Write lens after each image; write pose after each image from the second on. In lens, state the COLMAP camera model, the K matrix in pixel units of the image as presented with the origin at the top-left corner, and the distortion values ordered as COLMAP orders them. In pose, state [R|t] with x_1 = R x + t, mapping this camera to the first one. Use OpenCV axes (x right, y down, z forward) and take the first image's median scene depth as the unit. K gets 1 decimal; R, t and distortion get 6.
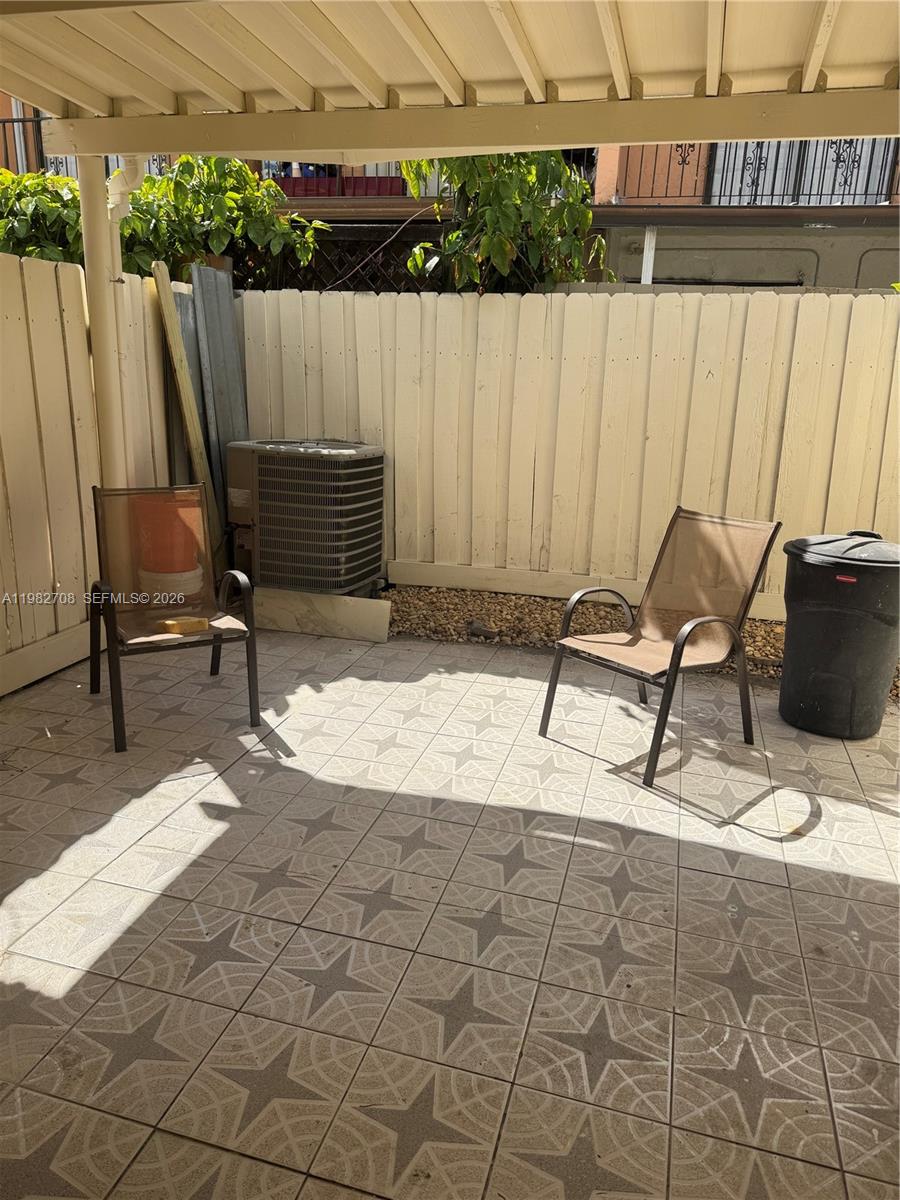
lens RADIAL K [[848.1, 0, 447.7], [0, 848.1, 598.0], [0, 0, 1]] dist [0.046355, -0.030002]
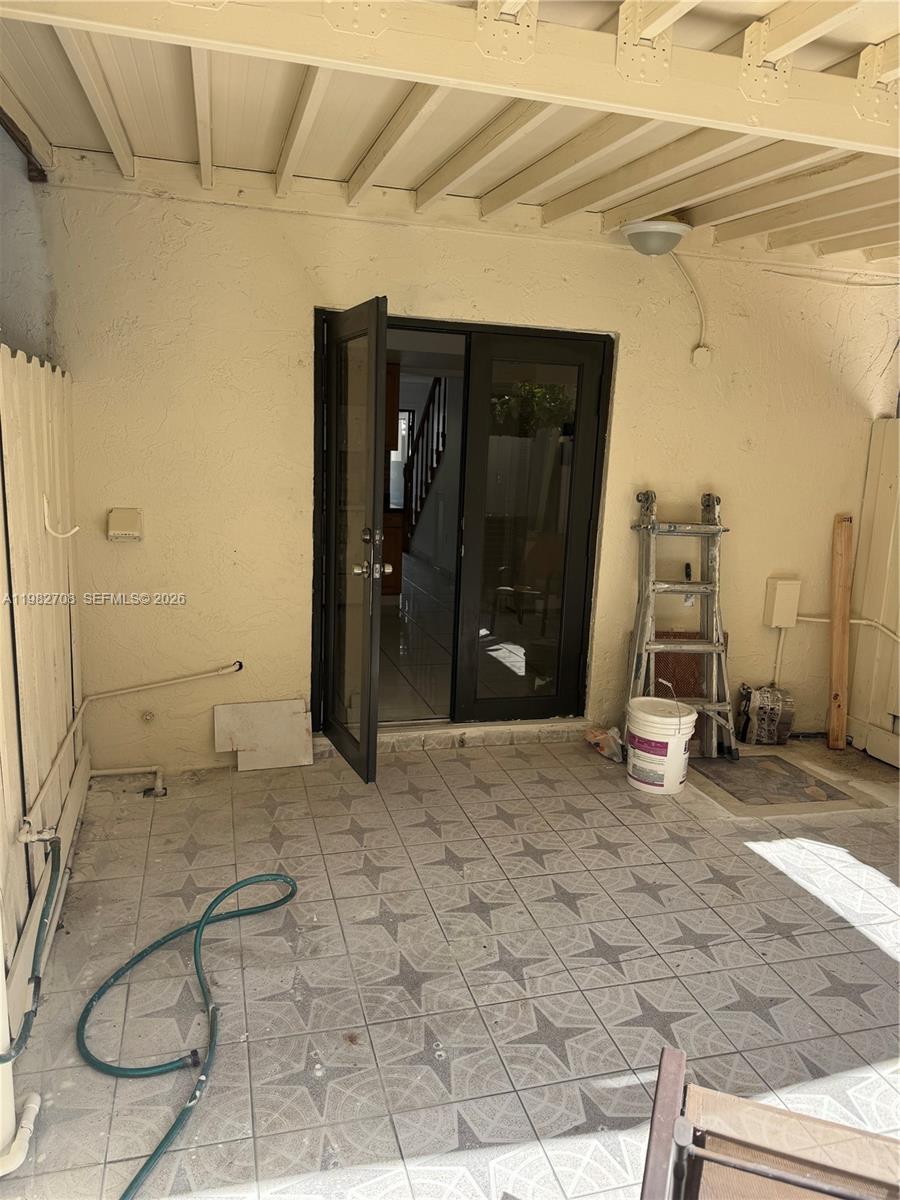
lens RADIAL K [[848.1, 0, 448.8], [0, 848.1, 600.8], [0, 0, 1]] dist [0.046355, -0.030002]
pose [[-0.850599, 0.025011, -0.525220, 0.848871], [-0.217454, 0.892716, 0.394679, -0.472780], [0.478744, 0.449924, -0.753905, 1.574187]]
